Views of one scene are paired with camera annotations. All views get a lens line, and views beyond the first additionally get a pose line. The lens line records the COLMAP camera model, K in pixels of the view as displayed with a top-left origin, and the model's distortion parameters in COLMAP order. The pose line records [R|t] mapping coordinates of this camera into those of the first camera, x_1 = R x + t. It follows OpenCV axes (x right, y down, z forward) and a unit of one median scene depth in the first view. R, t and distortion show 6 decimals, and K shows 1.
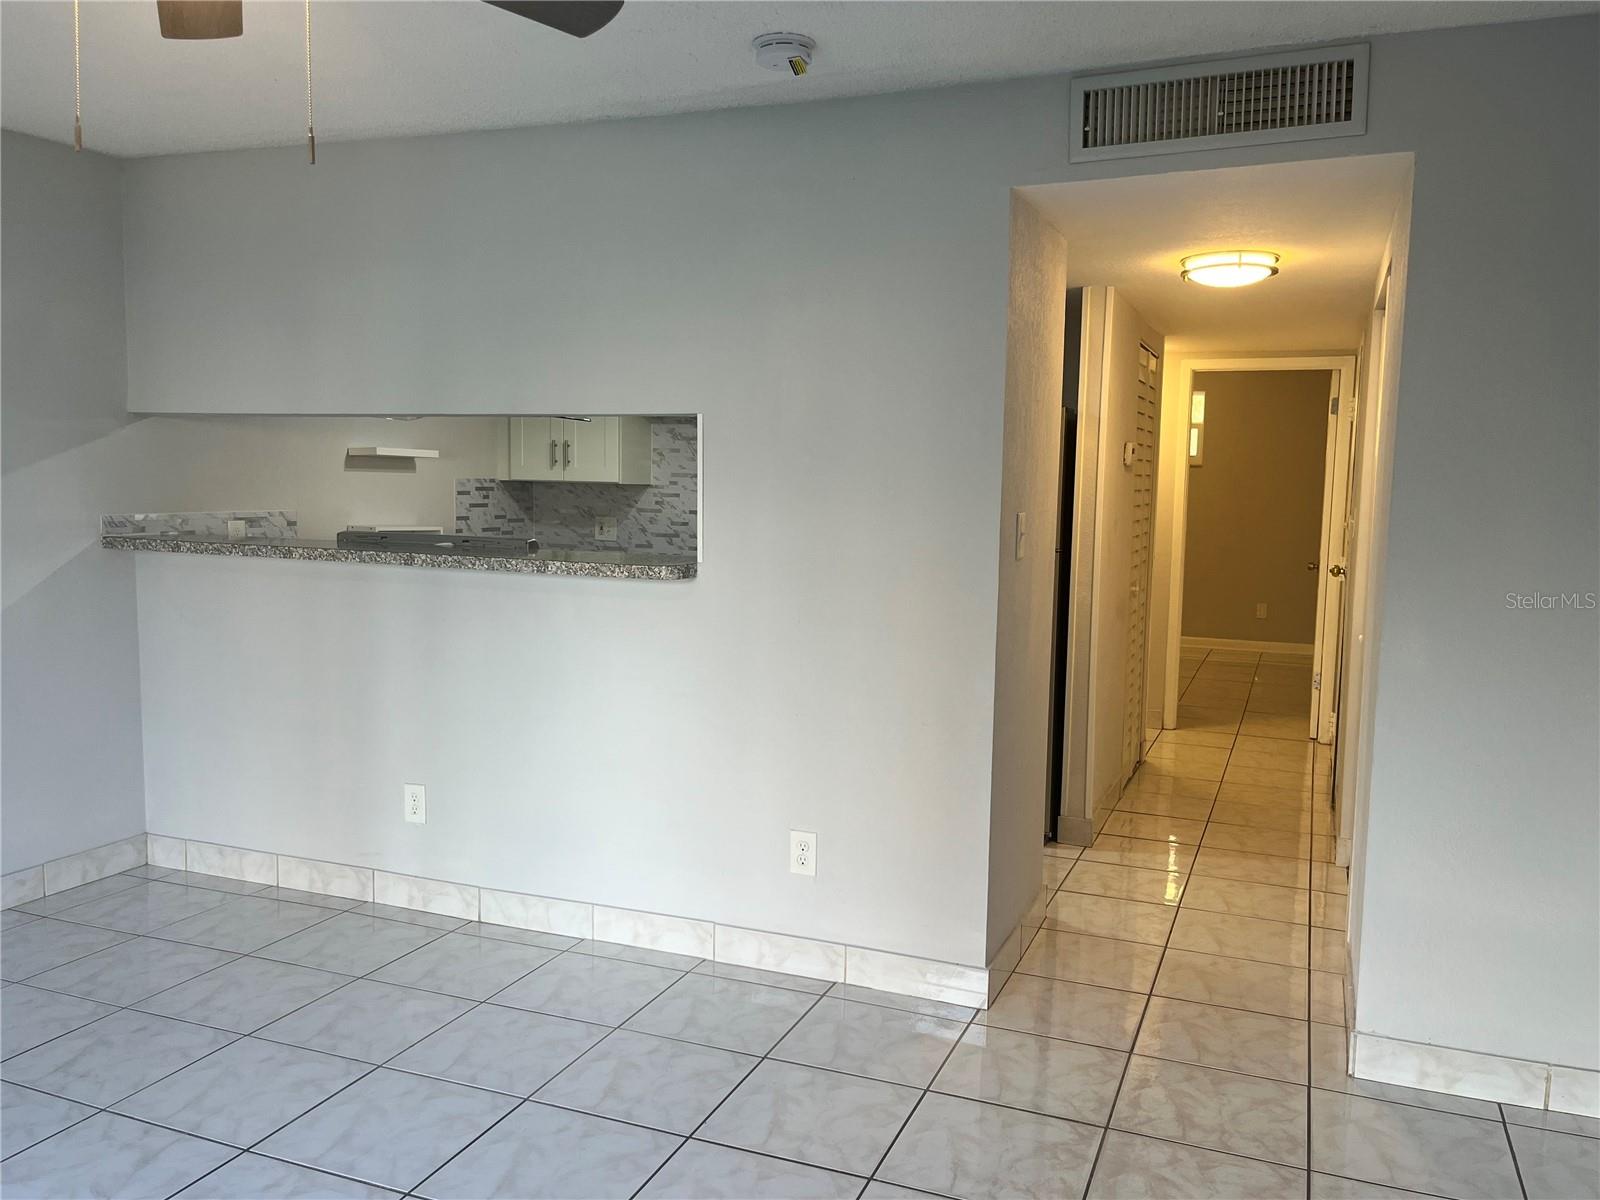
lens RADIAL K [[1269.8, 0, 805.8], [0, 1269.8, 605.0], [0, 0, 1]] dist [0.037658, -0.006626]
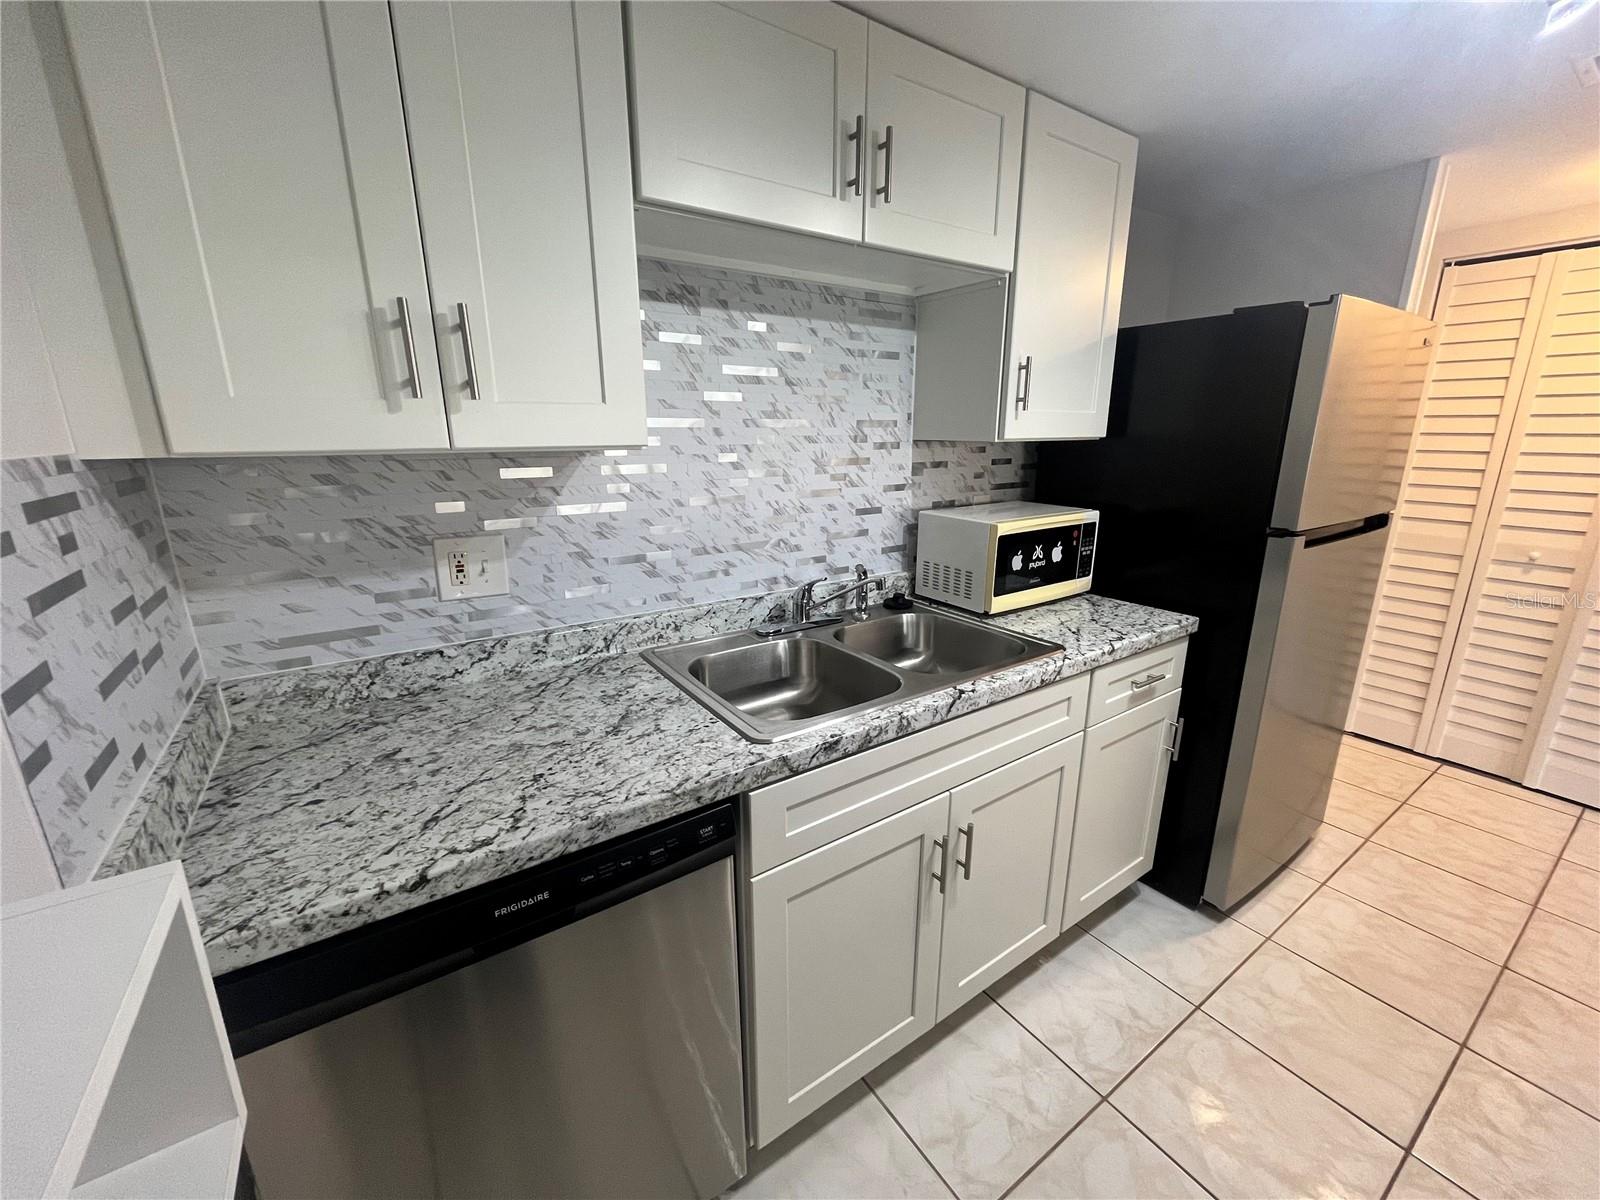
lens RADIAL K [[641.3, 0, 804.7], [0, 641.3, 595.6], [0, 0, 1]] dist [0.000546, 0.000102]
pose [[0.559119, -0.231297, 0.796171, -0.382905], [0.096409, 0.971921, 0.214651, -0.124224], [-0.823463, -0.043257, 0.565718, 1.184430]]
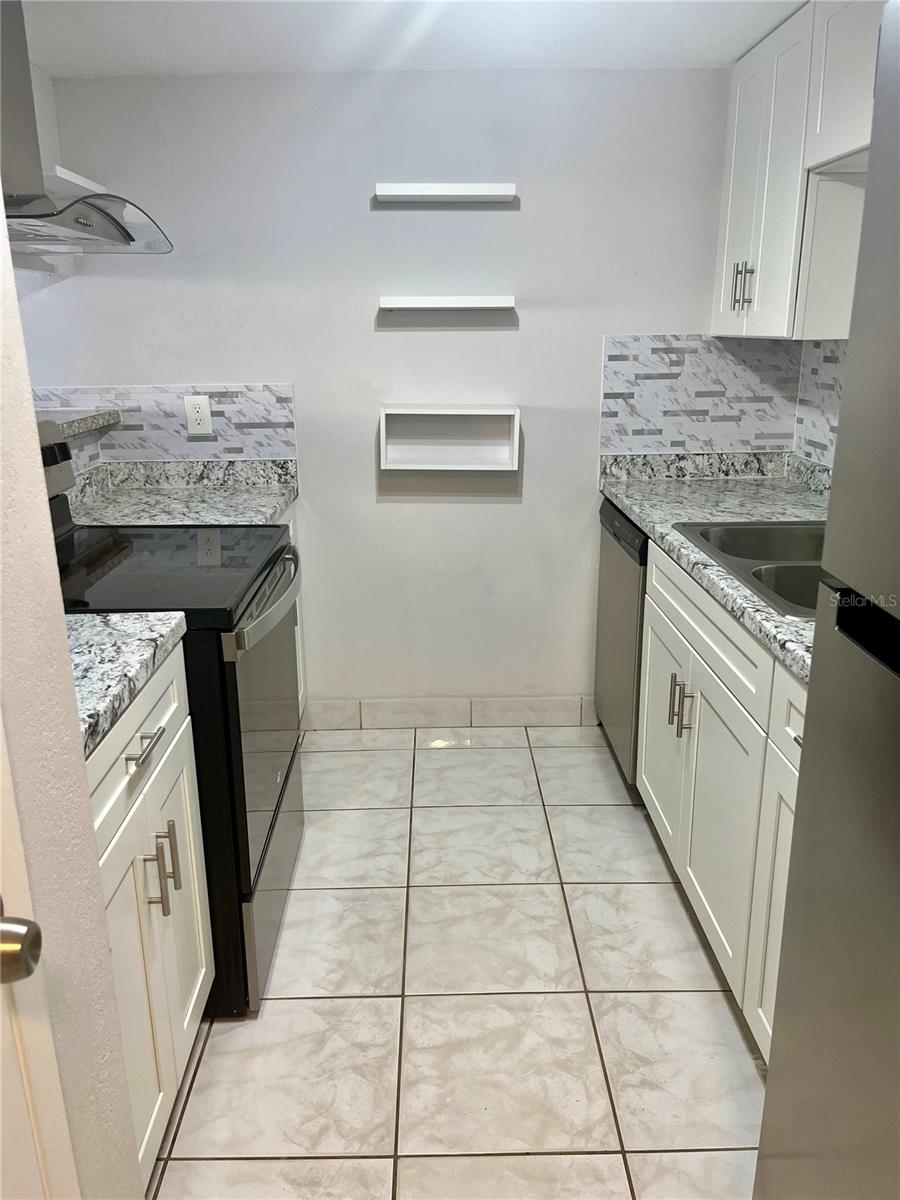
lens RADIAL K [[901.8, 0, 450.0], [0, 901.8, 600.0], [0, 0, 1]] dist [0.025913, 0.000415]
pose [[0.389511, 0.241393, -0.888826, 0.216832], [-0.071165, 0.970046, 0.232265, -0.093985], [0.918269, -0.027216, 0.395022, 0.994270]]
